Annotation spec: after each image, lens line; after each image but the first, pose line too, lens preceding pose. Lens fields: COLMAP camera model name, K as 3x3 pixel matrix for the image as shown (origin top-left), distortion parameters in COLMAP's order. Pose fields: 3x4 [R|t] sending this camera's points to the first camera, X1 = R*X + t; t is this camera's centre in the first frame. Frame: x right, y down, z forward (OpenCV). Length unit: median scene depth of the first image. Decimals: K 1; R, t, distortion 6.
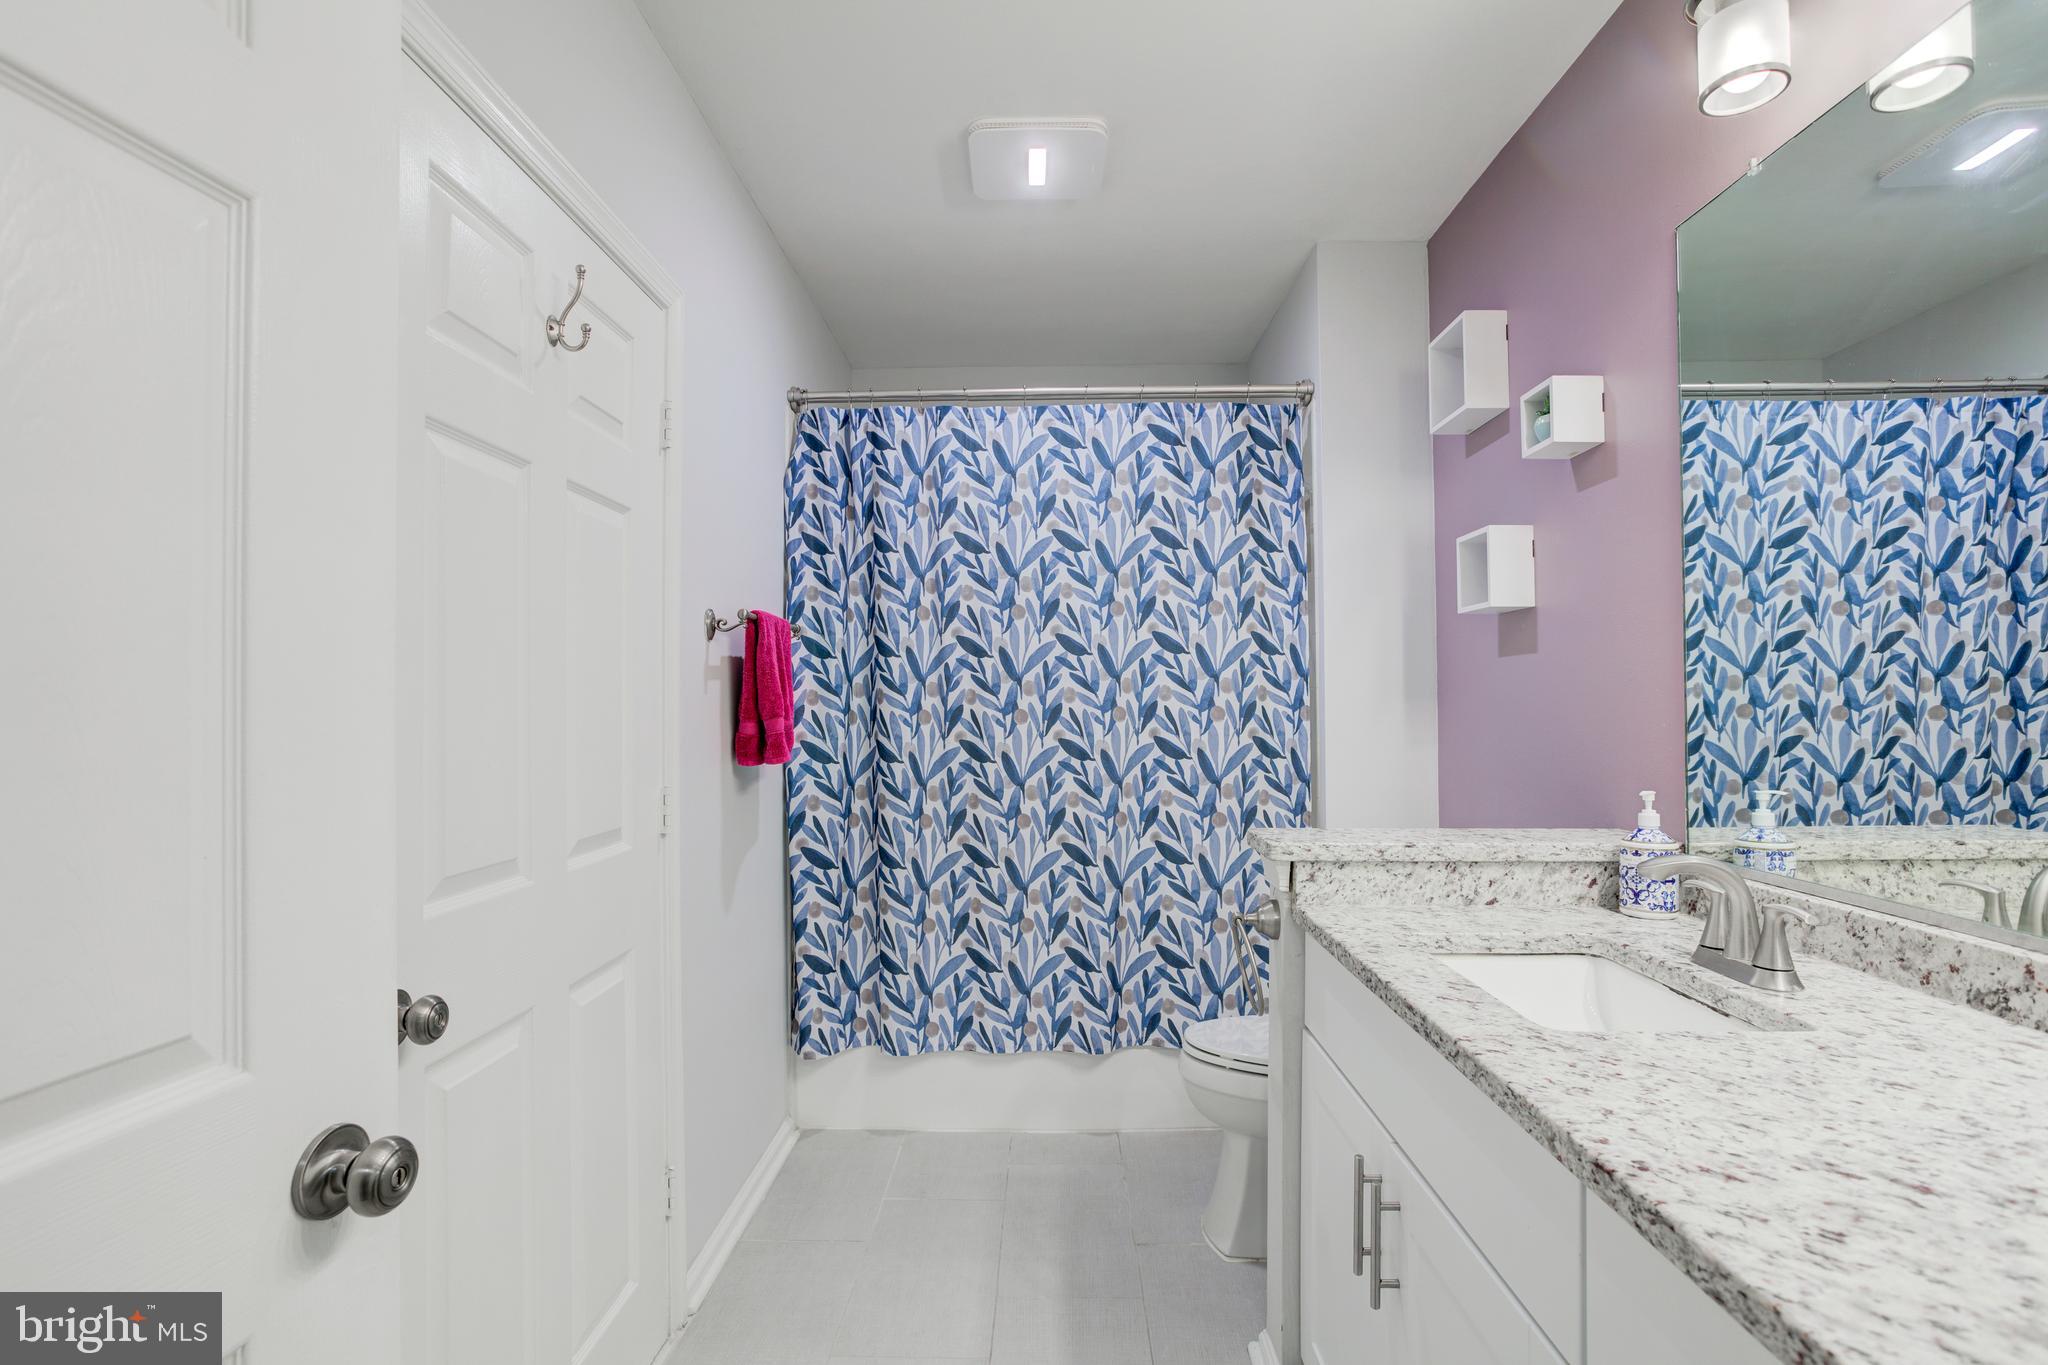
lens RADIAL K [[1009.4, 0, 1022.3], [0, 1009.4, 688.9], [0, 0, 1]] dist [-0.065256, 0.037597]
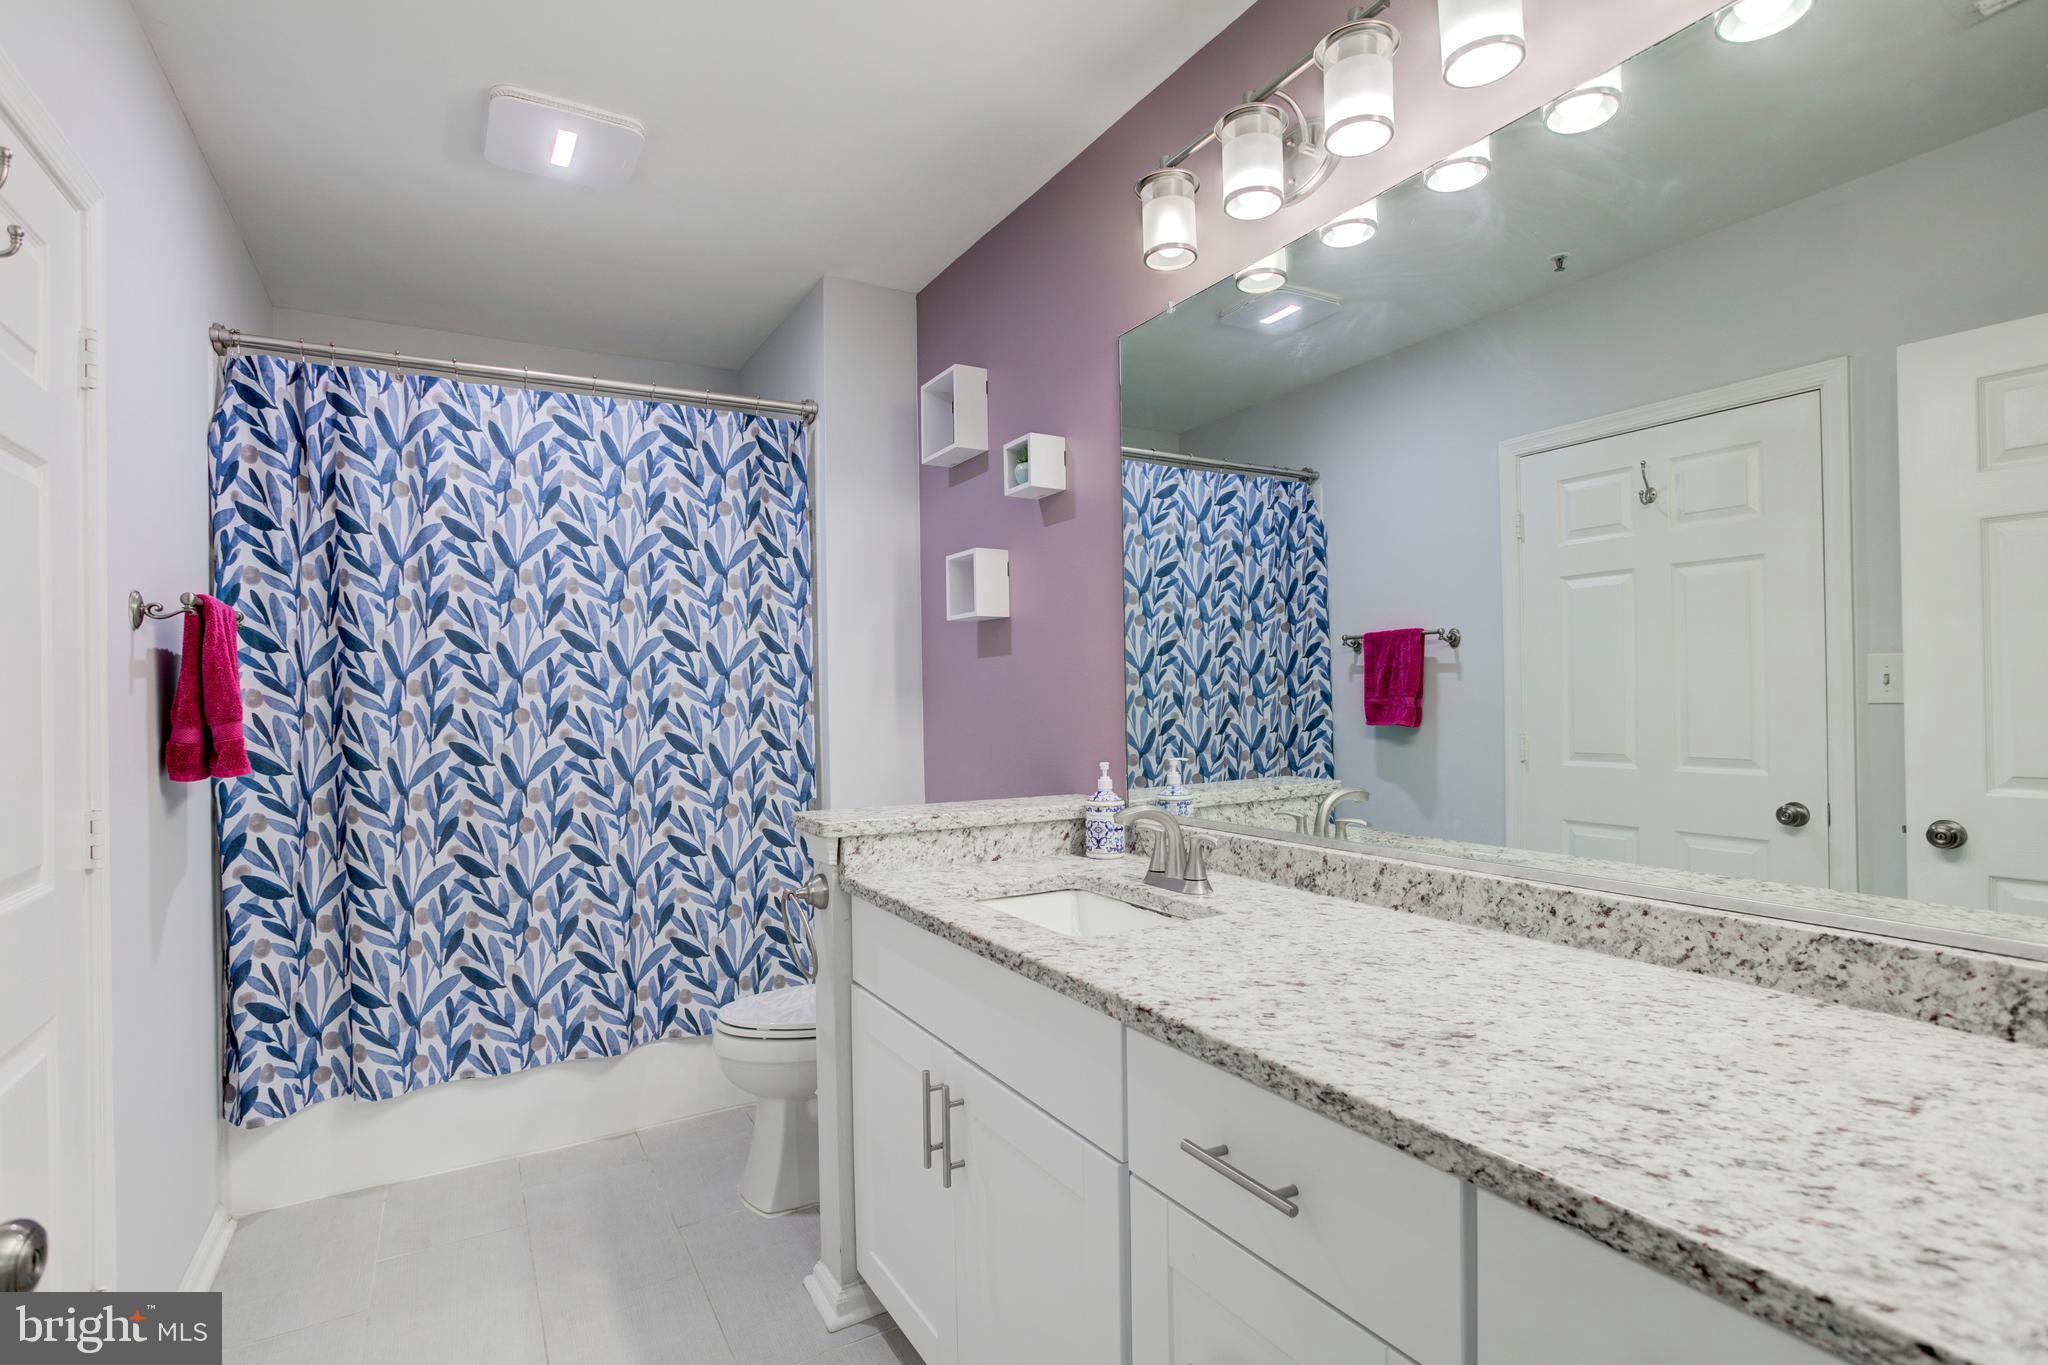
lens RADIAL K [[1009.8, 0, 1024.5], [0, 1009.8, 690.0], [0, 0, 1]] dist [-0.058369, 0.037017]
pose [[0.849271, -0.006757, 0.527914, -0.096360], [0.004233, 0.999973, 0.005990, -0.000713], [-0.527940, -0.002853, 0.849277, -0.048335]]
